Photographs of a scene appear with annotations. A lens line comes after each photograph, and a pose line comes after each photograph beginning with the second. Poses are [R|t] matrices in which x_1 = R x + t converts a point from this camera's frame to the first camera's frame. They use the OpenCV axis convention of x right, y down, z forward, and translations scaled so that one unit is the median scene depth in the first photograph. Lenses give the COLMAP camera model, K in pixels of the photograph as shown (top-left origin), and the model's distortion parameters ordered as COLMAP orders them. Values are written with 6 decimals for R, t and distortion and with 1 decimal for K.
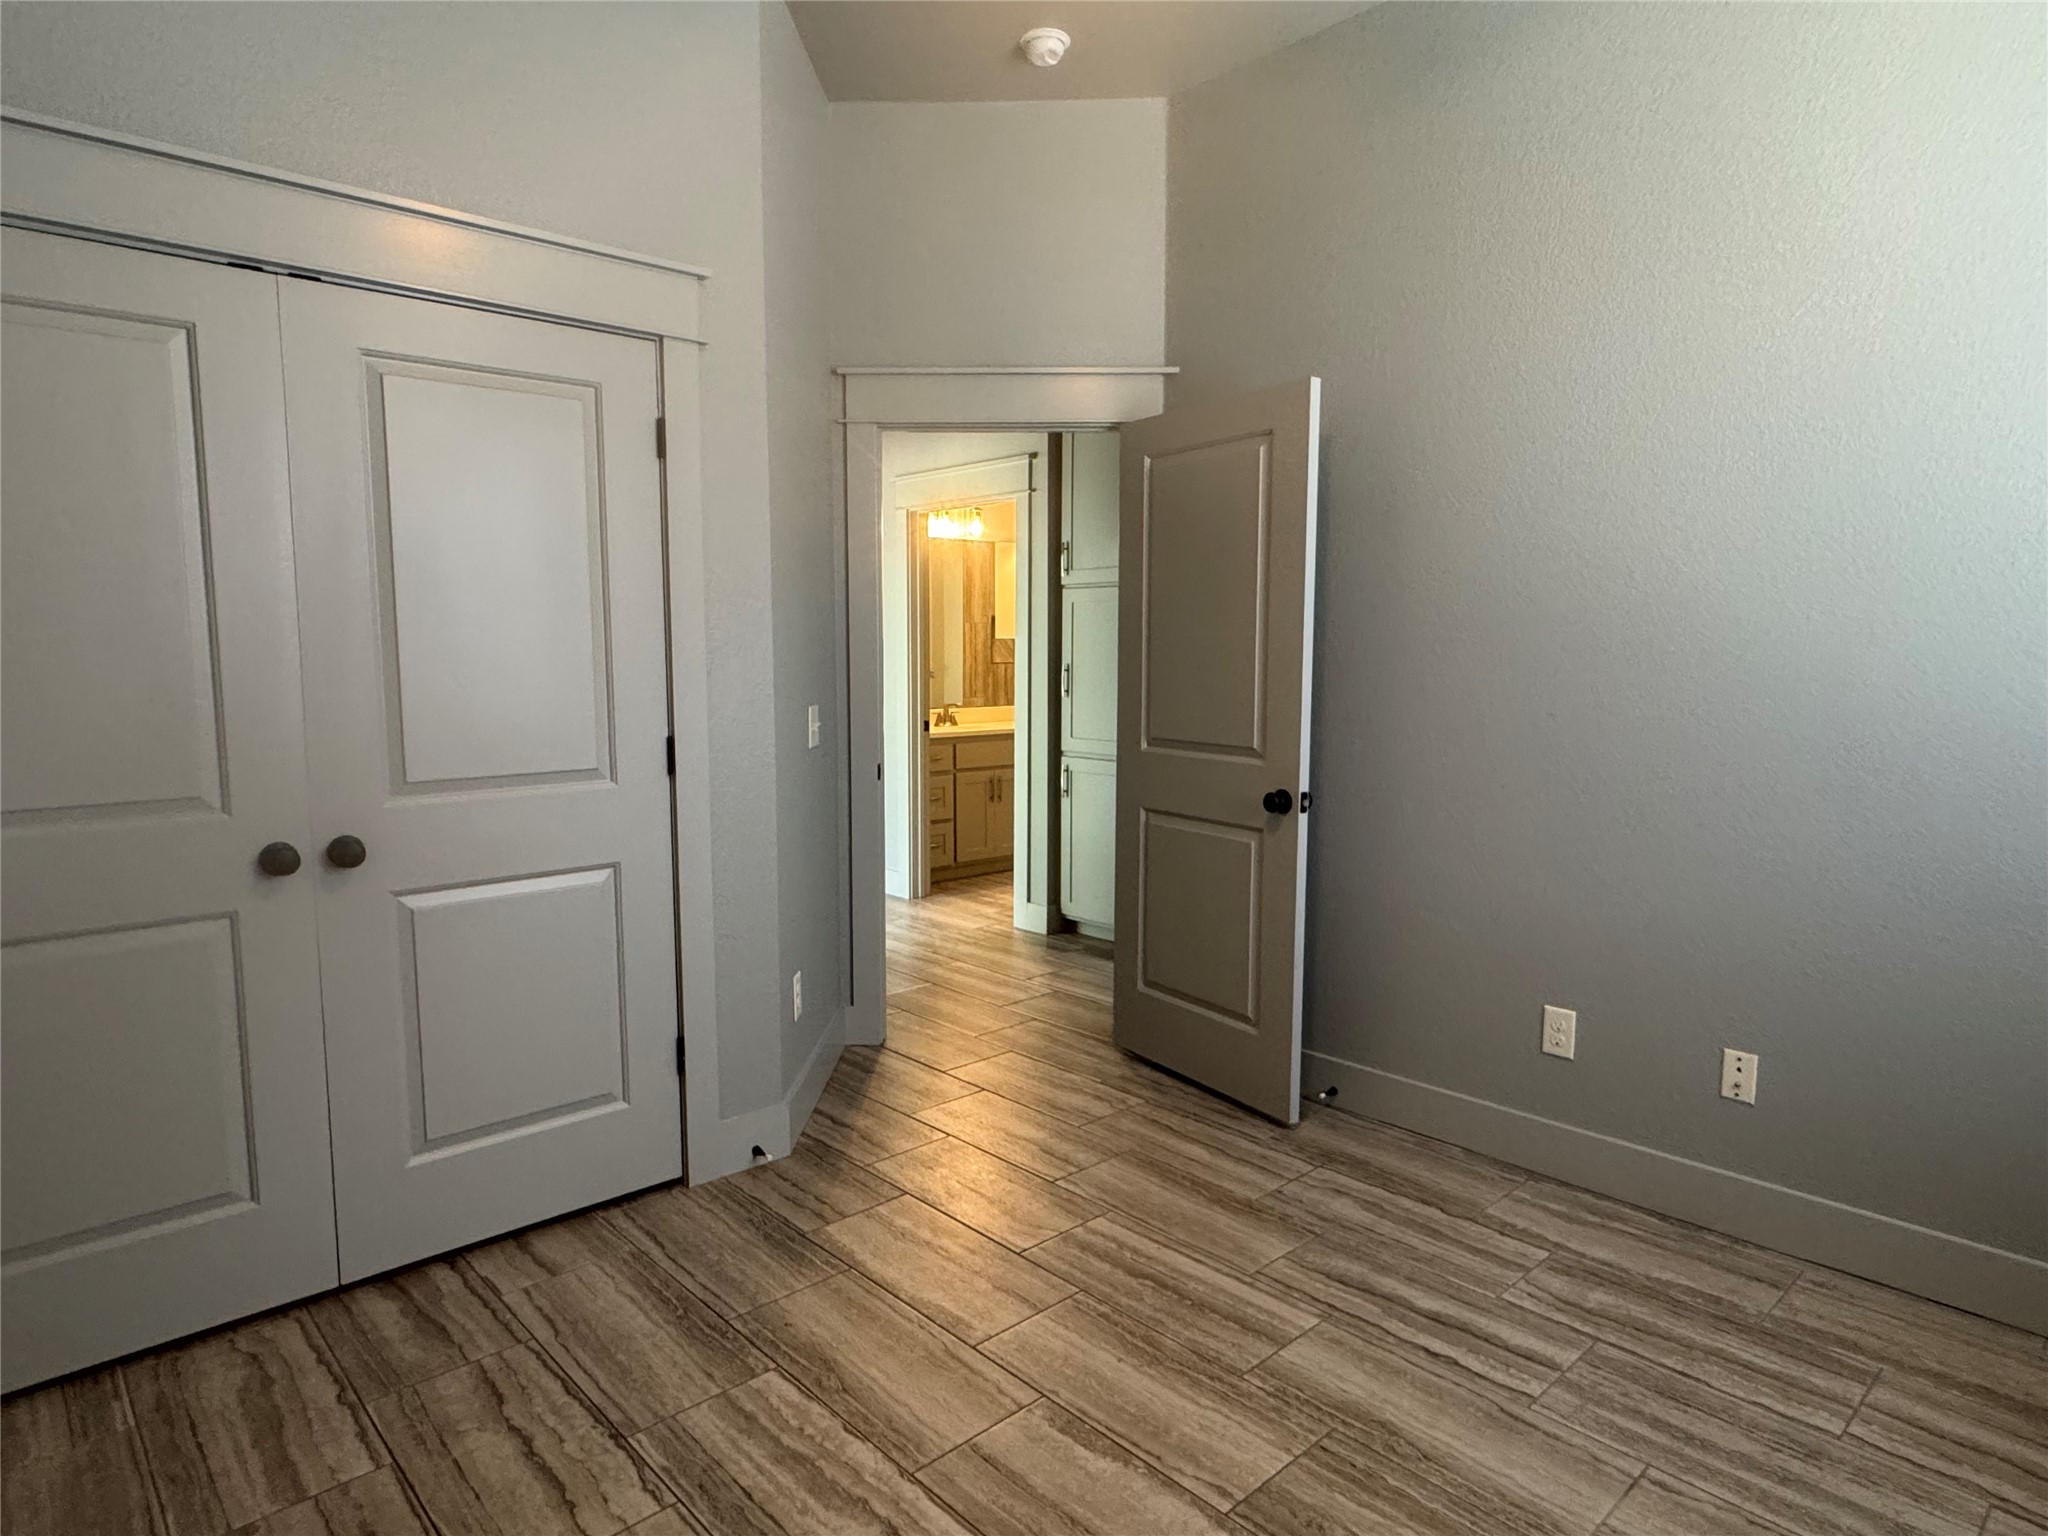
lens RADIAL K [[1184.5, 0, 1022.9], [0, 1184.5, 769.3], [0, 0, 1]] dist [-0.000934, -0.001218]
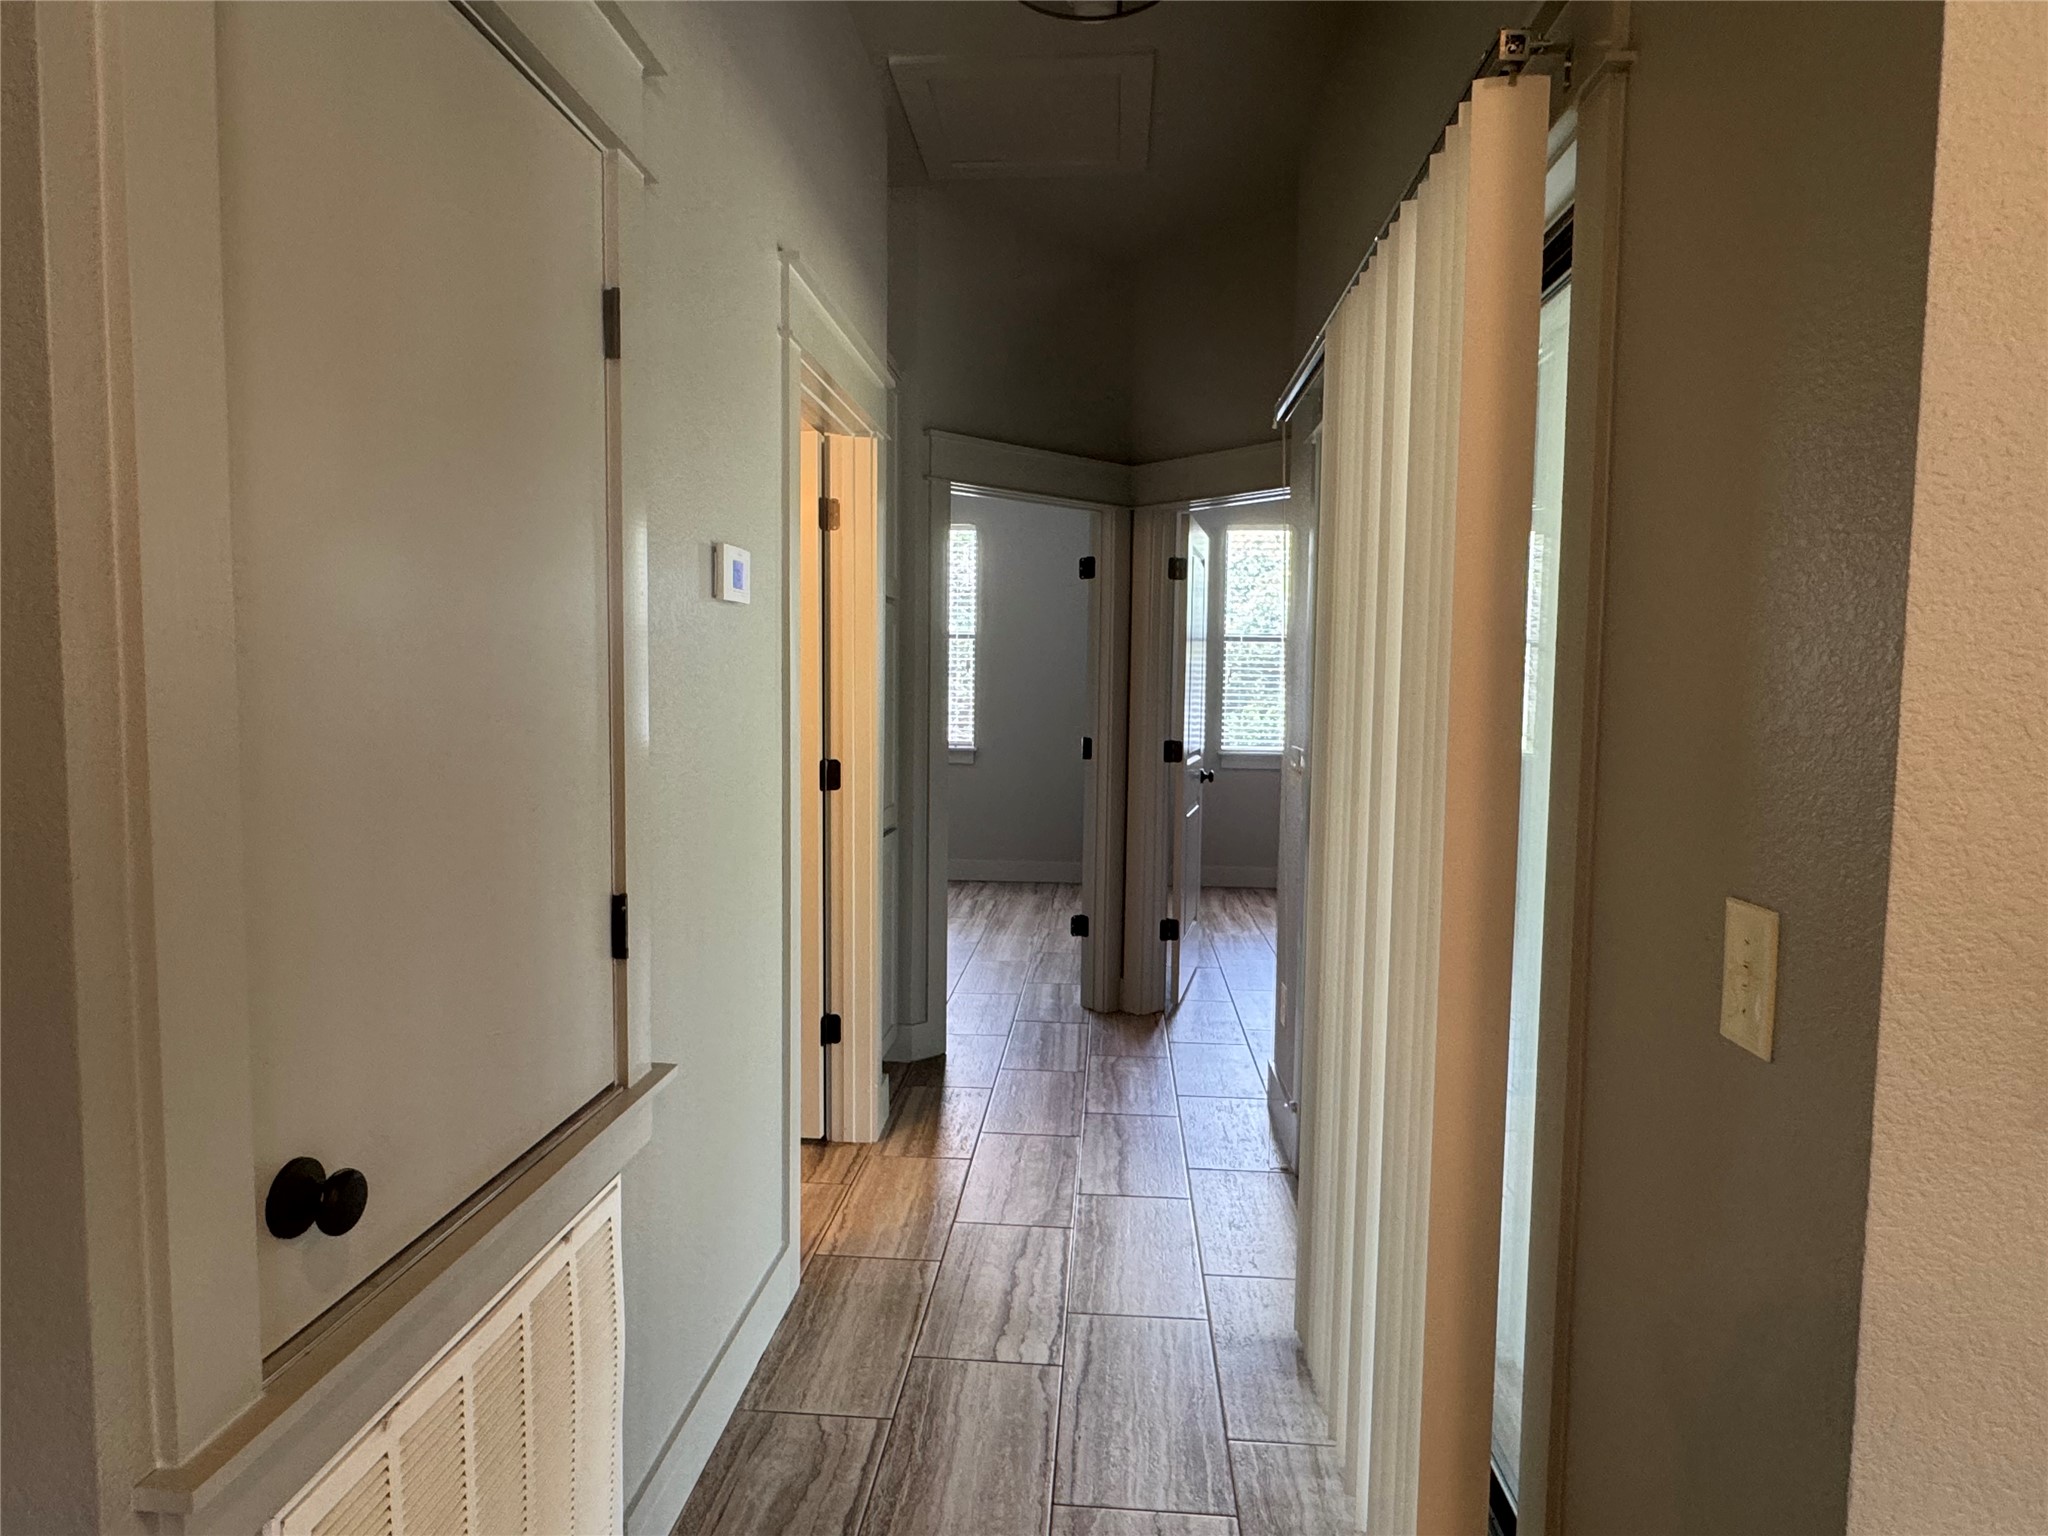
lens RADIAL K [[1184.5, 0, 1022.5], [0, 1184.5, 769.7], [0, 0, 1]] dist [-0.000934, -0.001218]
pose [[0.679829, 0.057081, -0.731146, 0.528255], [-0.084978, 0.996382, -0.001226, -0.008489], [0.728431, 0.062965, 0.682220, 0.063537]]
